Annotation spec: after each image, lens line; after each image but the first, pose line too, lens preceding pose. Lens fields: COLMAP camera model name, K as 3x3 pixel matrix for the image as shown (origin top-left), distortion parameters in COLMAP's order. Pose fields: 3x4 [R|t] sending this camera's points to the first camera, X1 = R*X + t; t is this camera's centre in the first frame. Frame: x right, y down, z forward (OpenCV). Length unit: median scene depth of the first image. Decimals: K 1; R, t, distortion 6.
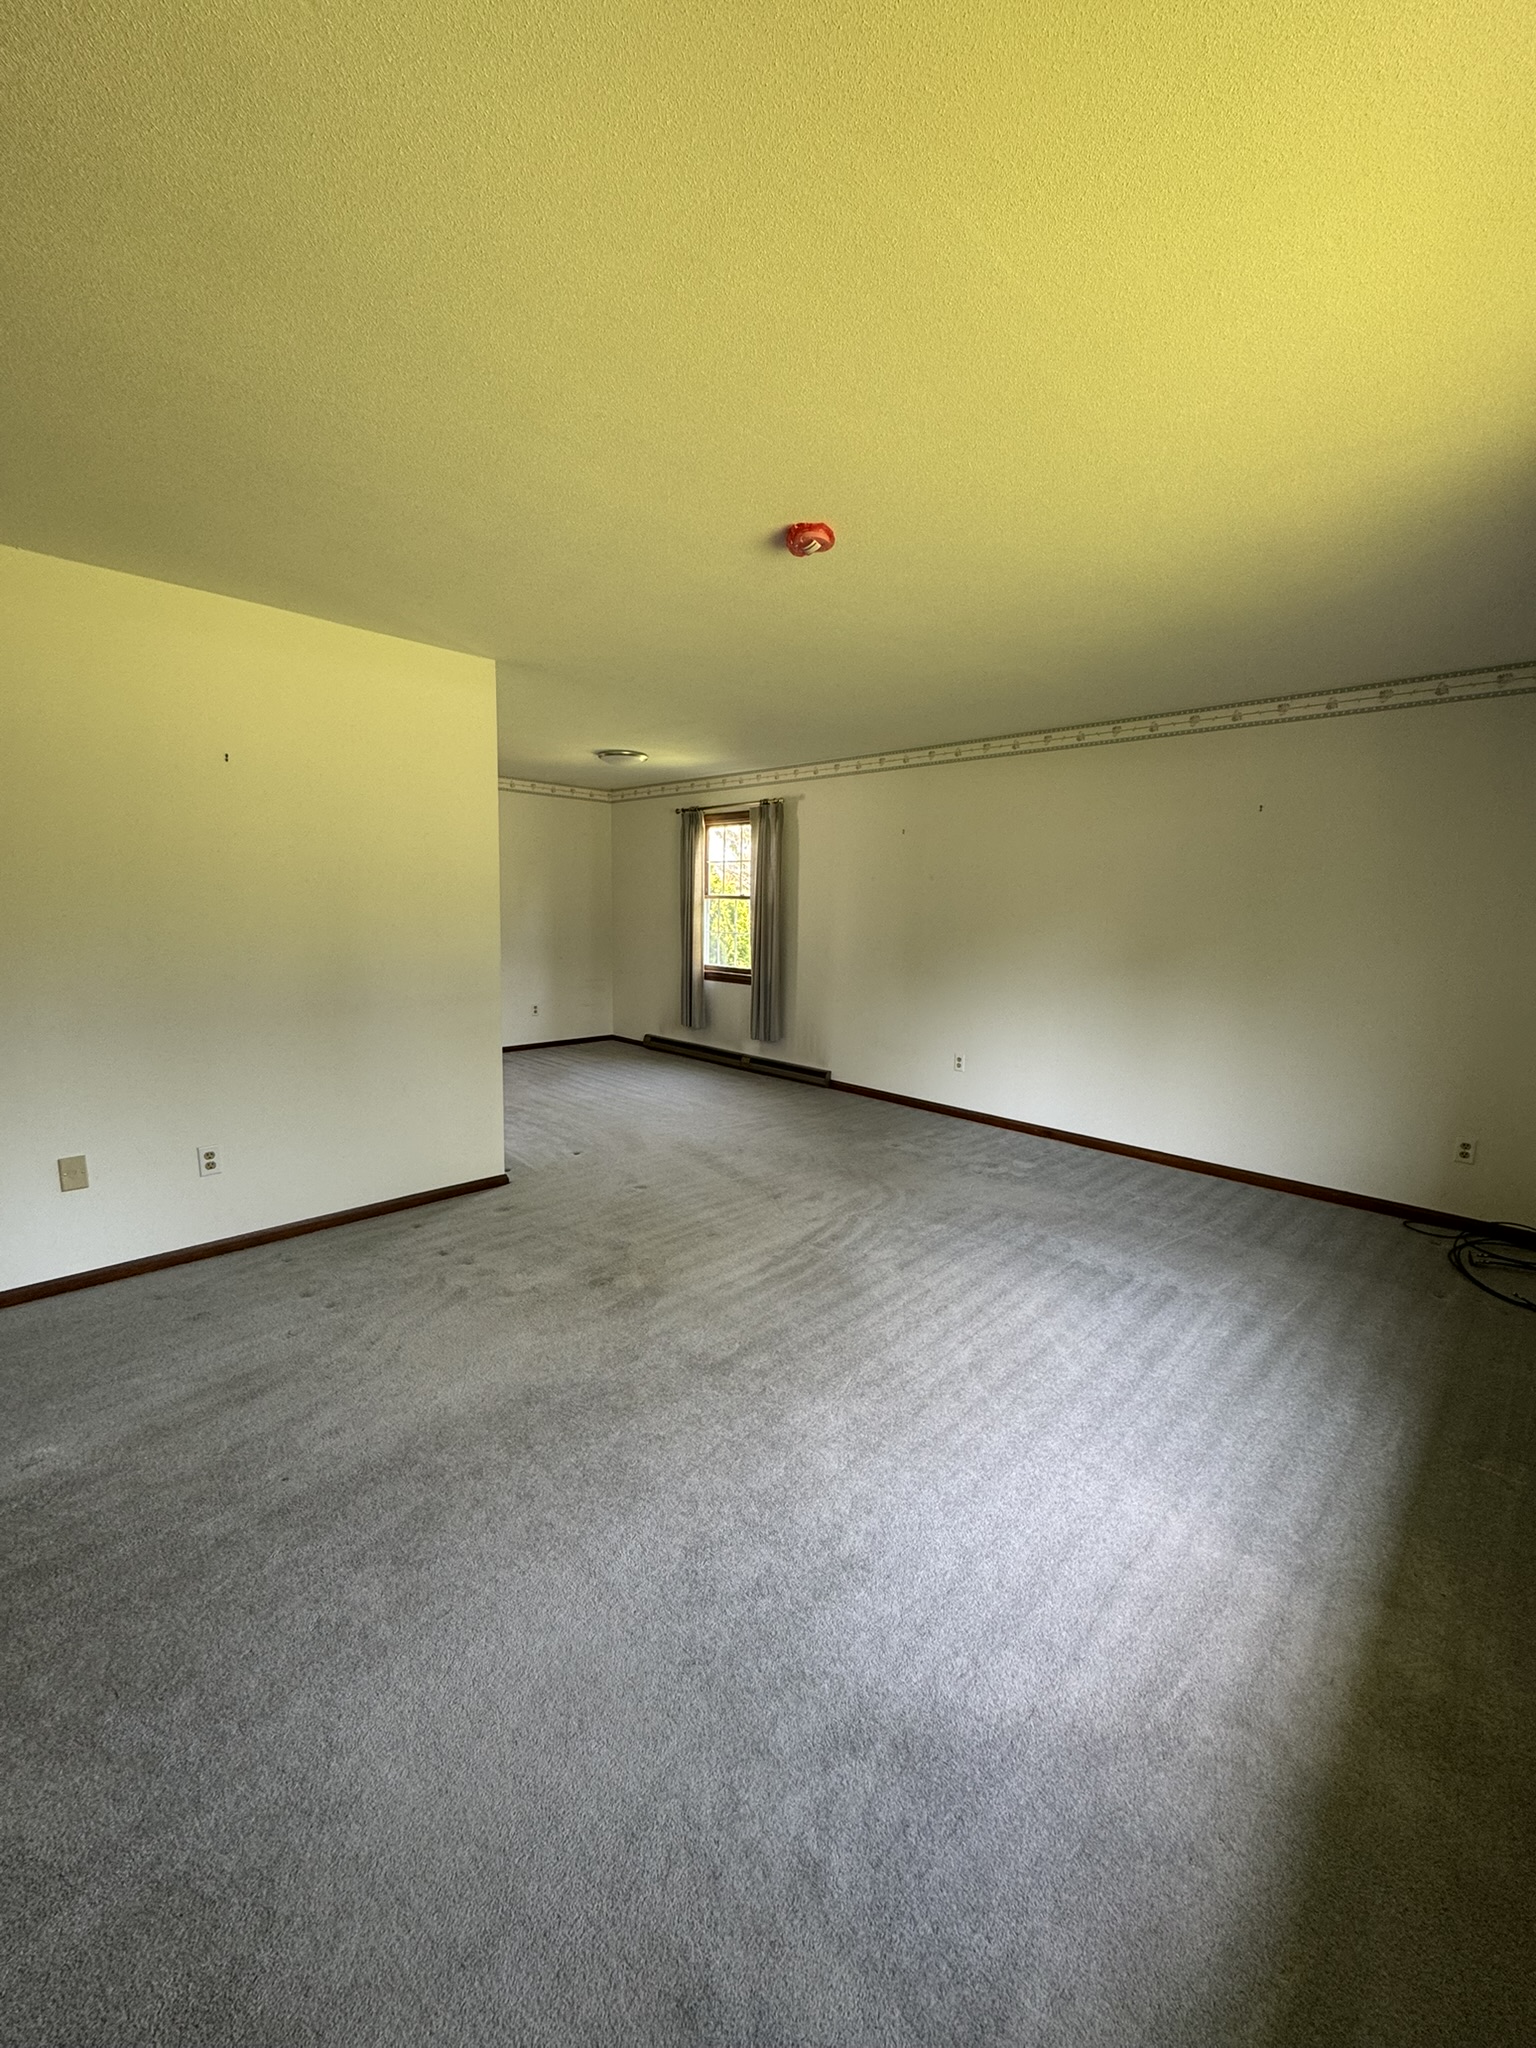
lens RADIAL K [[818.2, 0, 771.4], [0, 818.2, 1028.7], [0, 0, 1]] dist [0.004564, -0.000155]
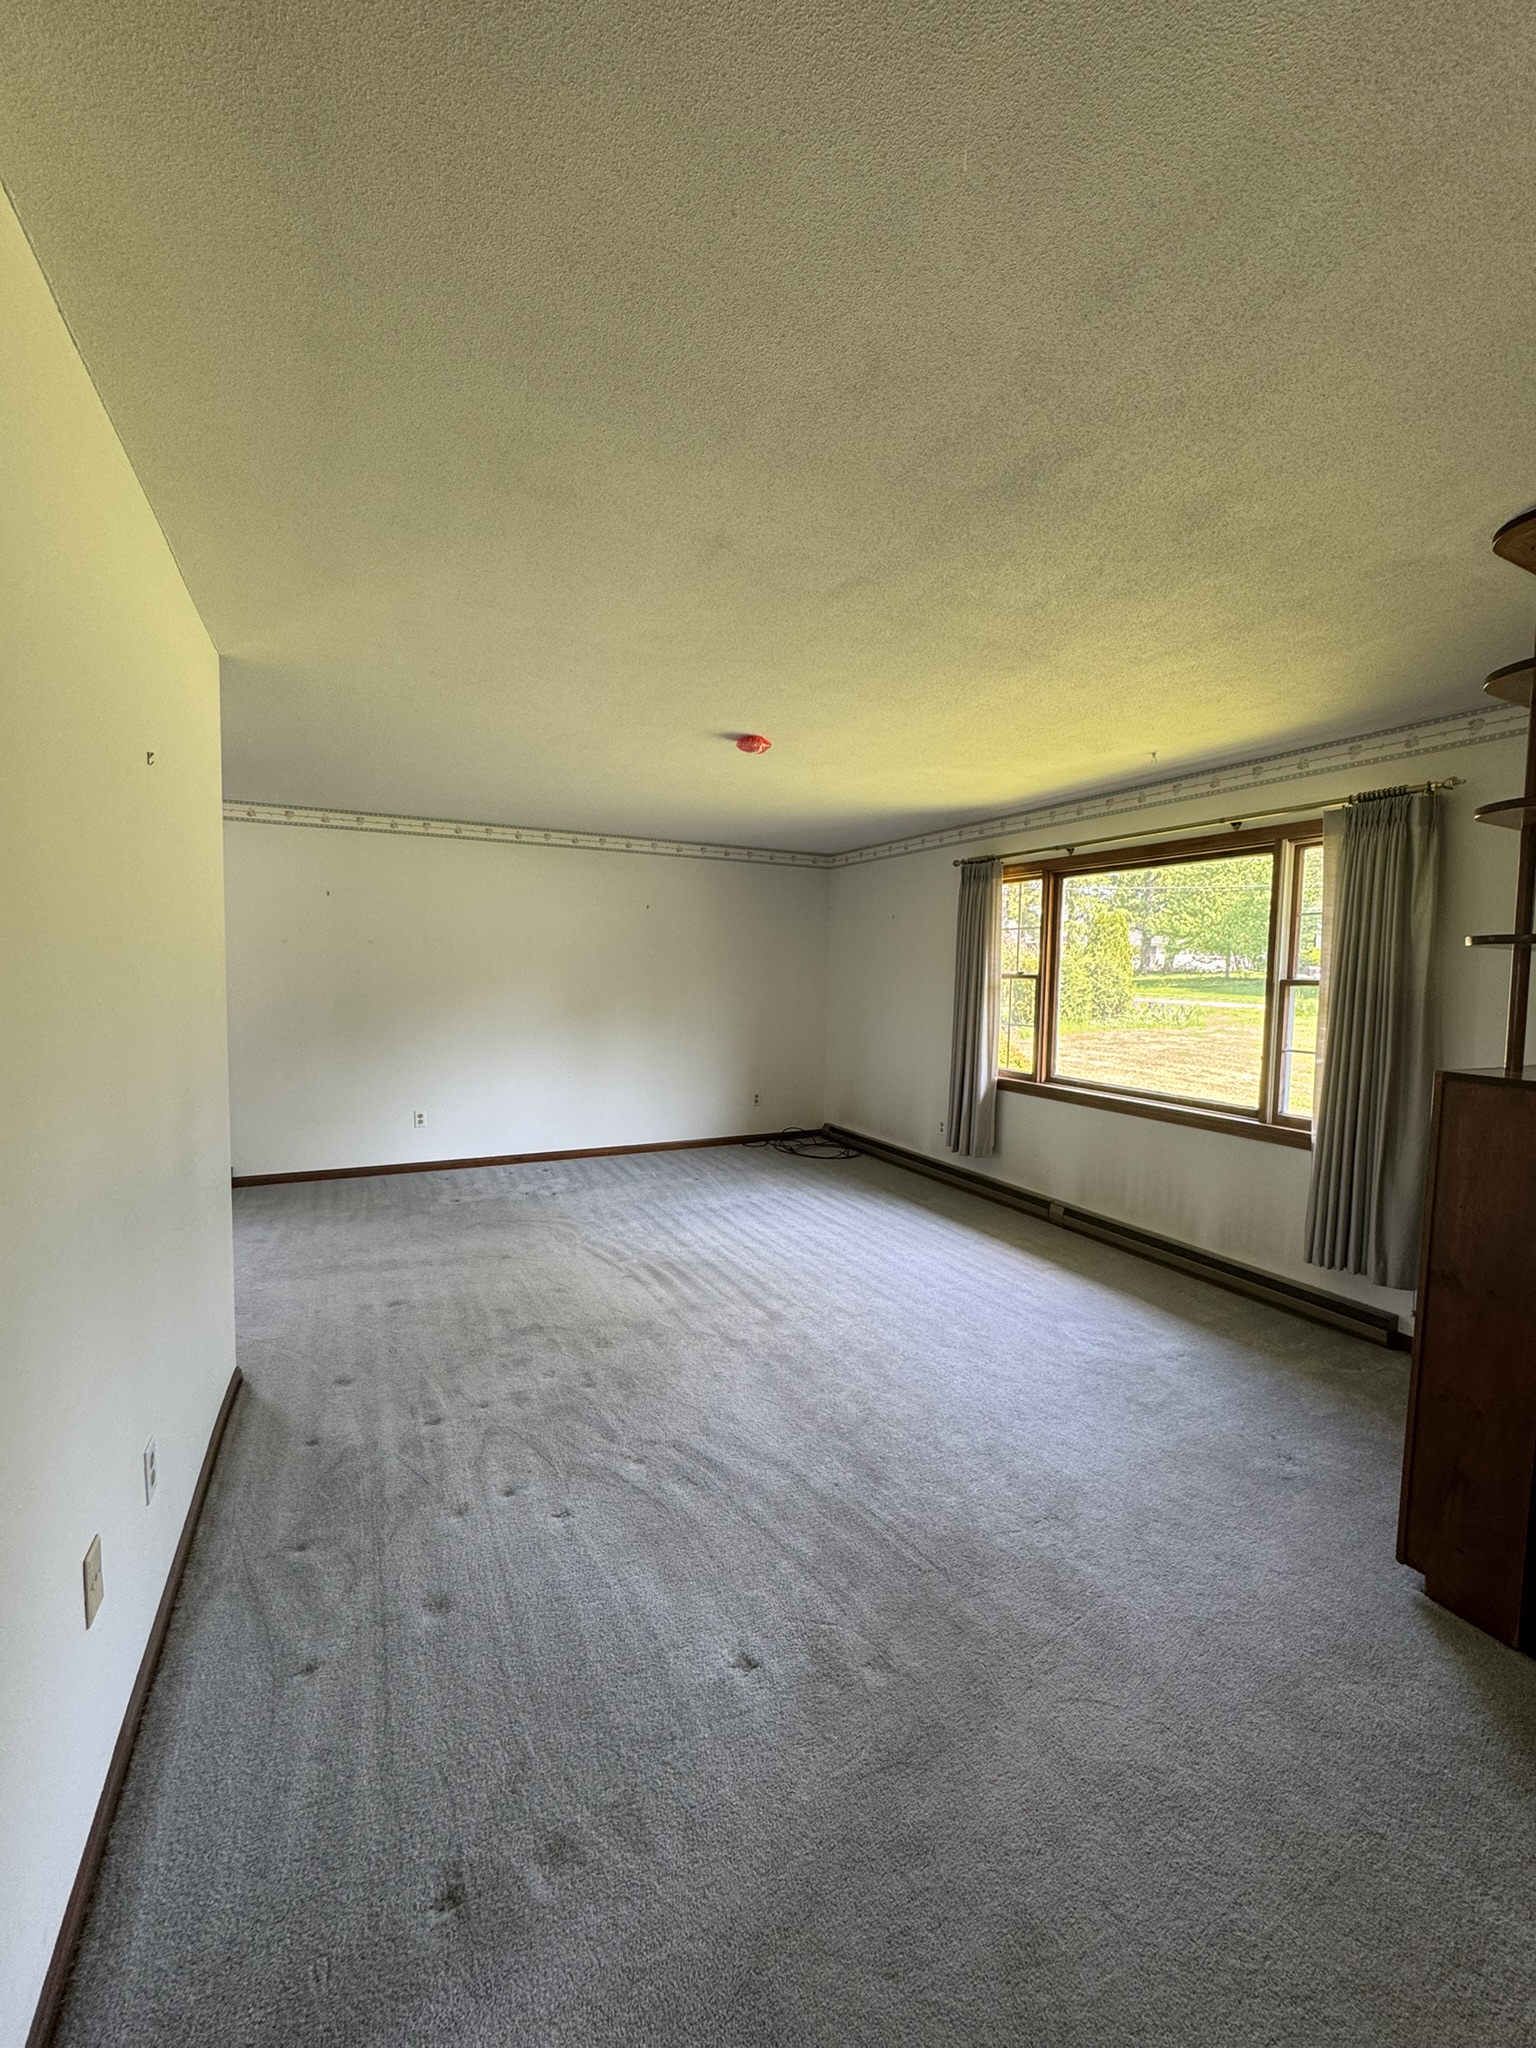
lens RADIAL K [[818.2, 0, 772.3], [0, 818.2, 1023.1], [0, 0, 1]] dist [0.004564, -0.000155]
pose [[0.311756, -0.071766, 0.947448, -1.030375], [0.137747, 0.990023, 0.029666, -0.083987], [-0.940124, 0.121260, 0.318532, 0.404406]]
